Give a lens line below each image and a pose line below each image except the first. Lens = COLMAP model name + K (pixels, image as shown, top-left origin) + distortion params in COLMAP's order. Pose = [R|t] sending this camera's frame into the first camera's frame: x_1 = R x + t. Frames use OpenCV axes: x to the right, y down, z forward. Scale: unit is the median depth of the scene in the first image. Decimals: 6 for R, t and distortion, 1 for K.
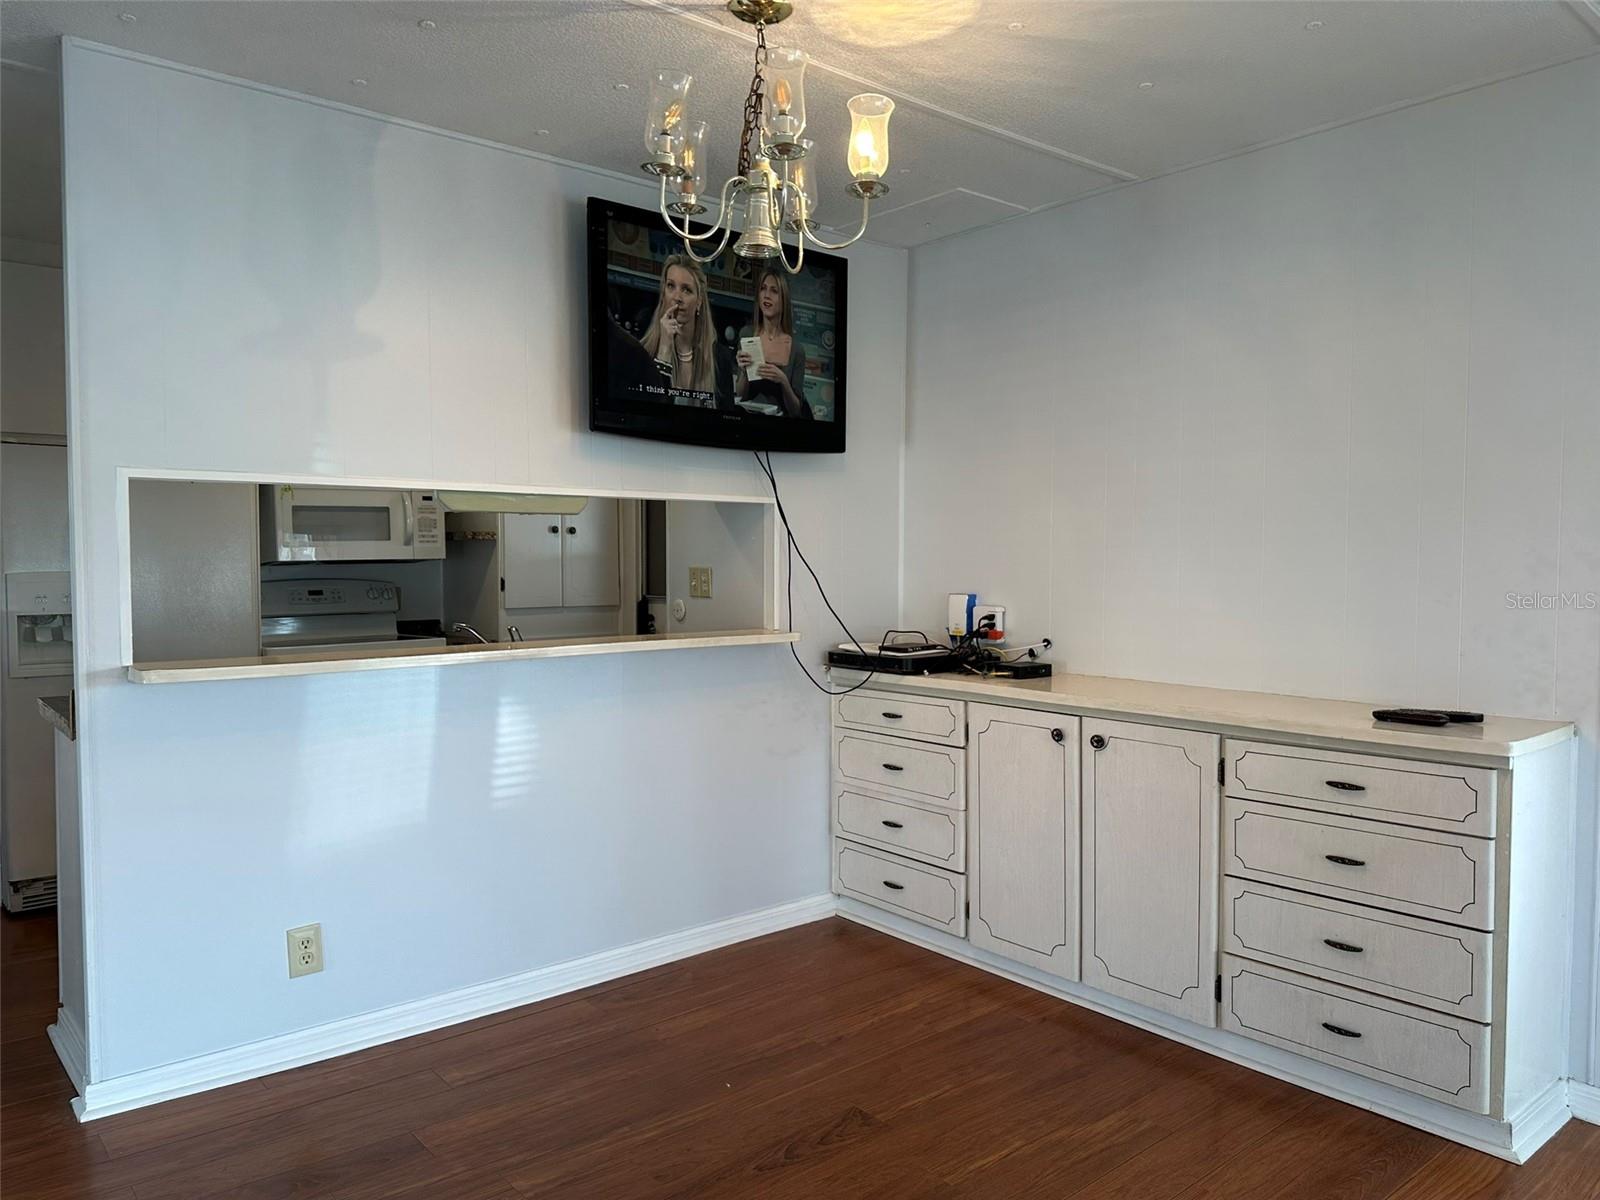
lens RADIAL K [[1134.4, 0, 800.0], [0, 1134.4, 600.0], [0, 0, 1]] dist [0.007119, -0.000703]
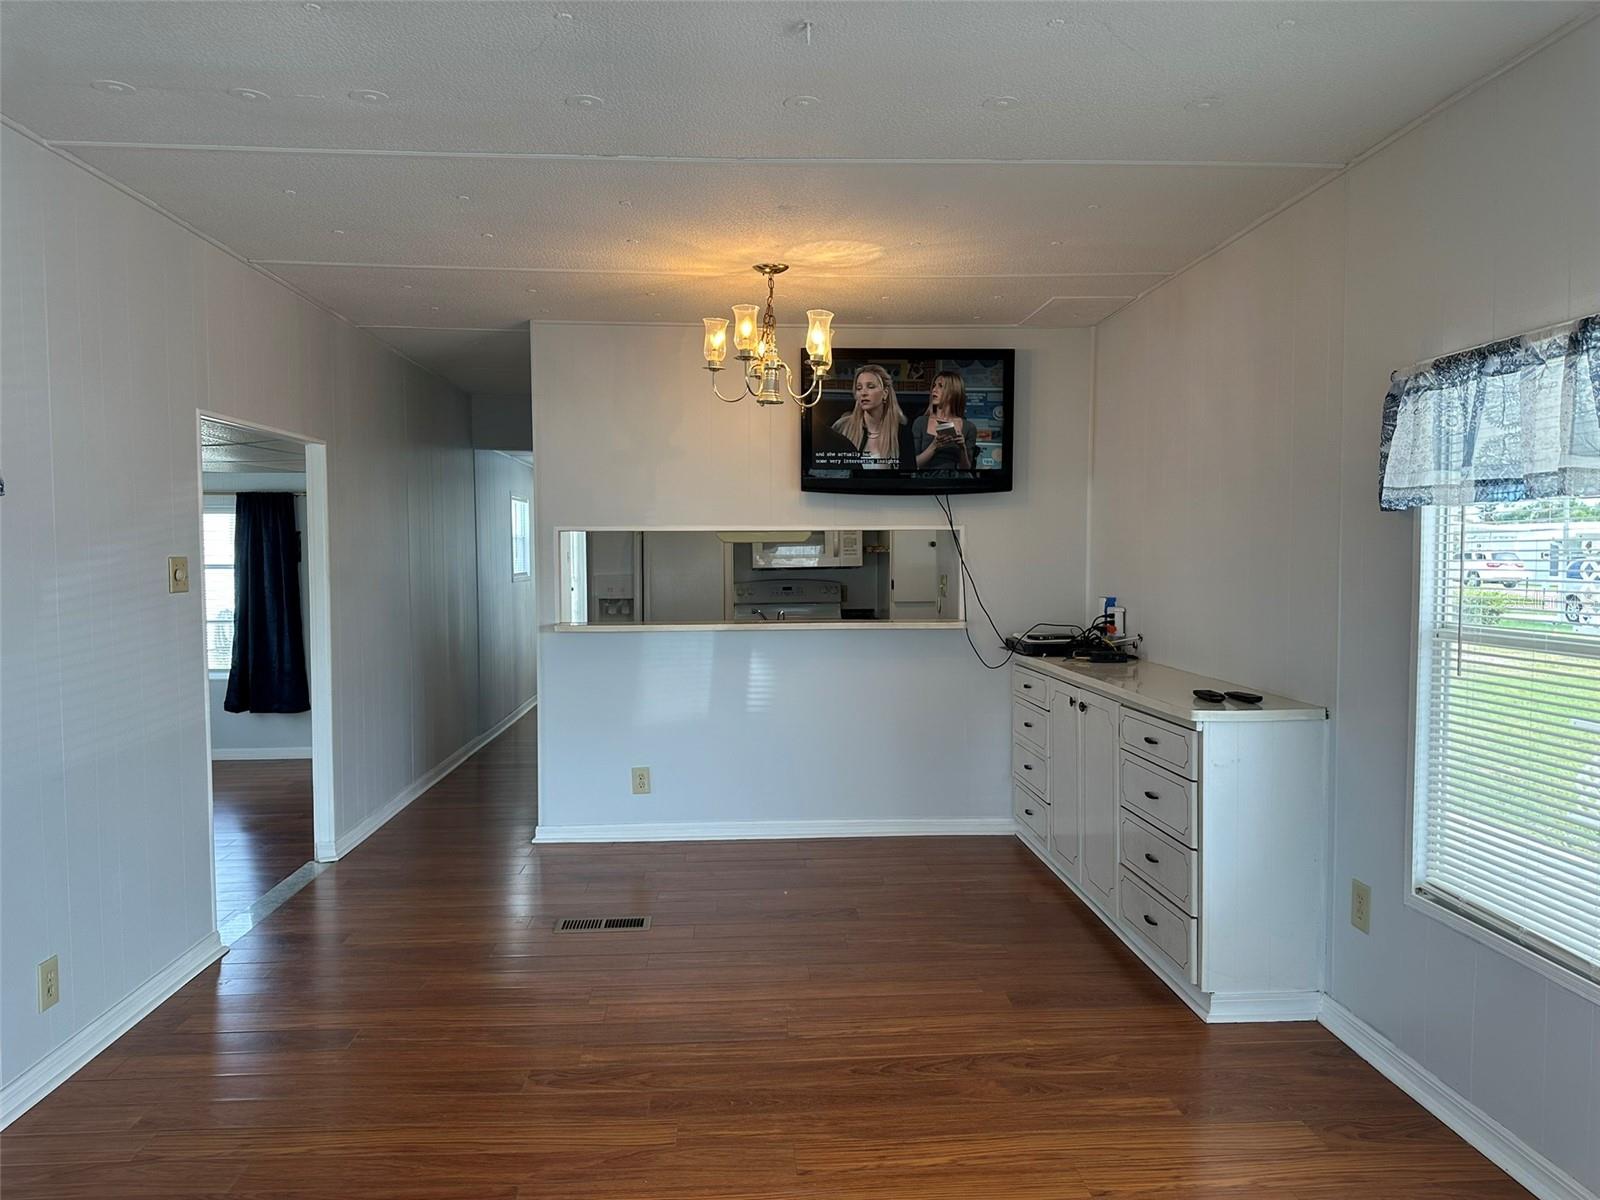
lens RADIAL K [[1139.5, 0, 802.2], [0, 1139.5, 582.5], [0, 0, 1]] dist [0.069006, -0.004392]
pose [[0.804982, 0.014920, -0.593111, 0.675692], [-0.023657, 0.999696, -0.006959, -0.006330], [0.592827, 0.019633, 0.805090, -0.267969]]
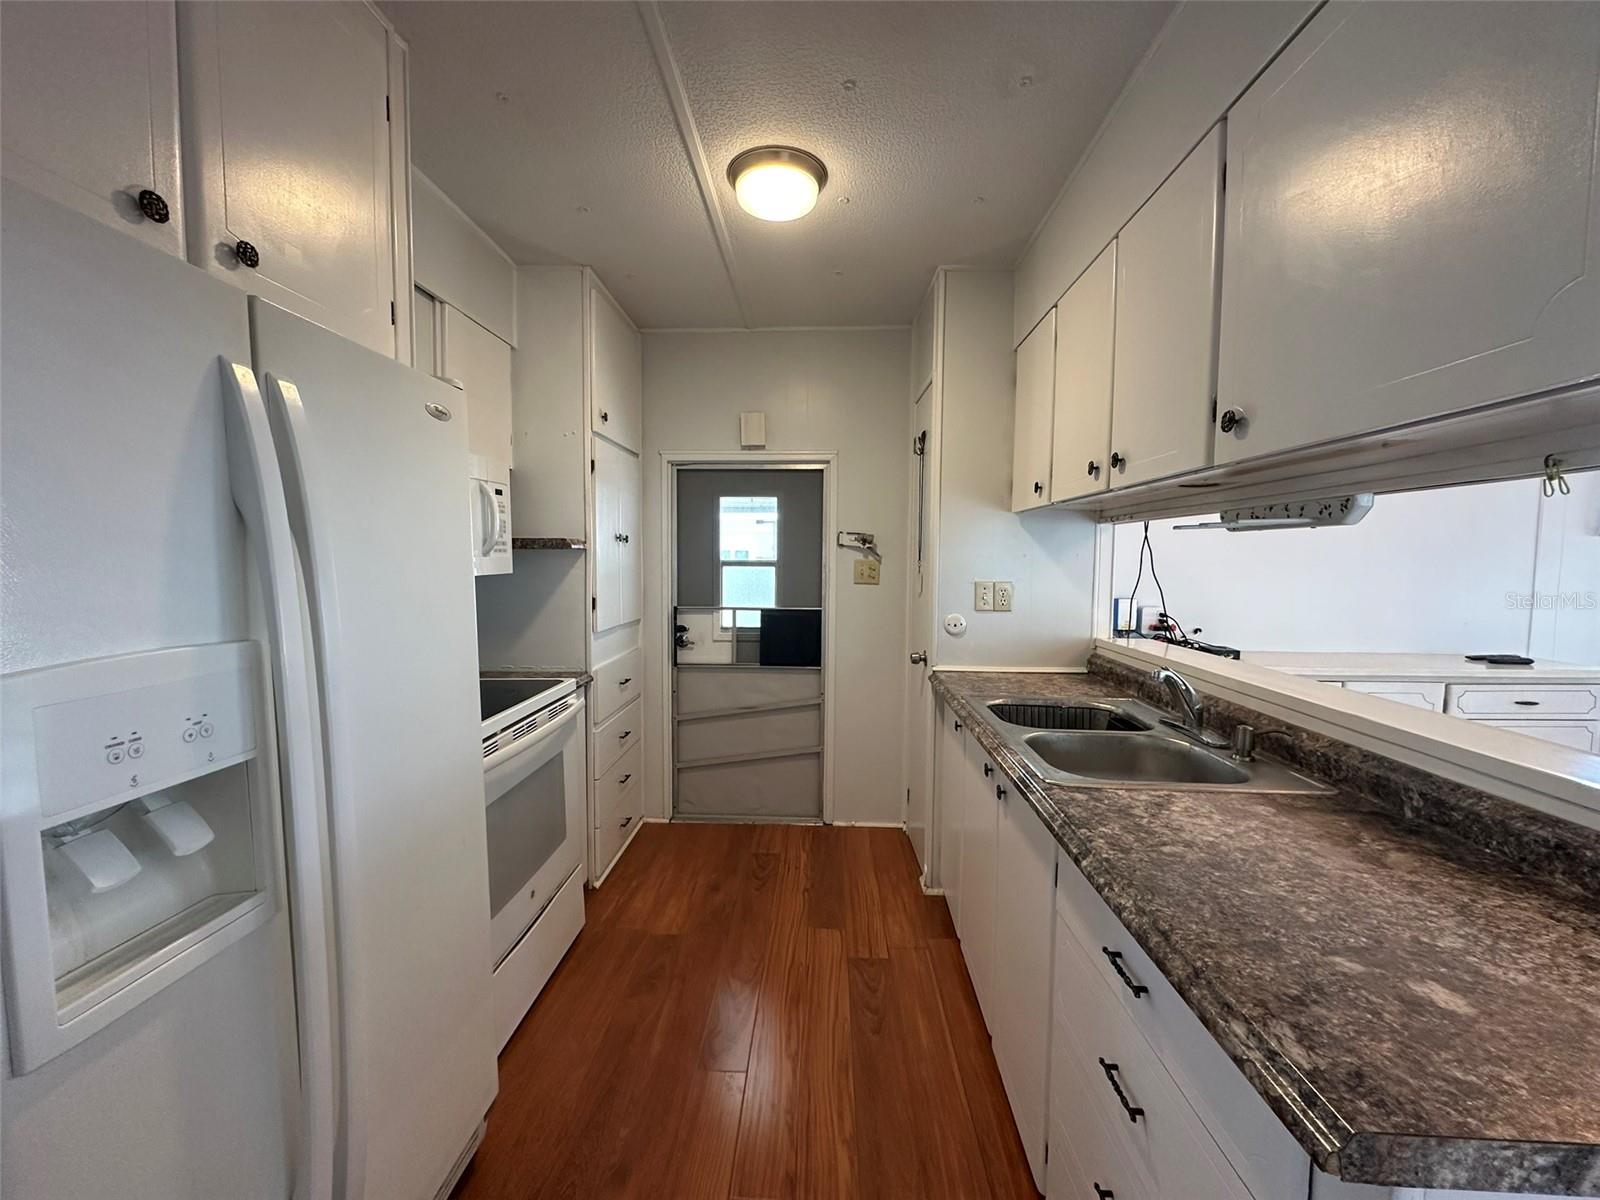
lens RADIAL K [[639.1, 0, 802.1], [0, 639.1, 598.1], [0, 0, 1]] dist [0.000695, 0.000017]
pose [[0.672754, -0.040579, 0.738753, -0.721682], [0.021562, 0.999146, 0.035247, -0.044195], [-0.739552, -0.007783, 0.673054, 0.820916]]
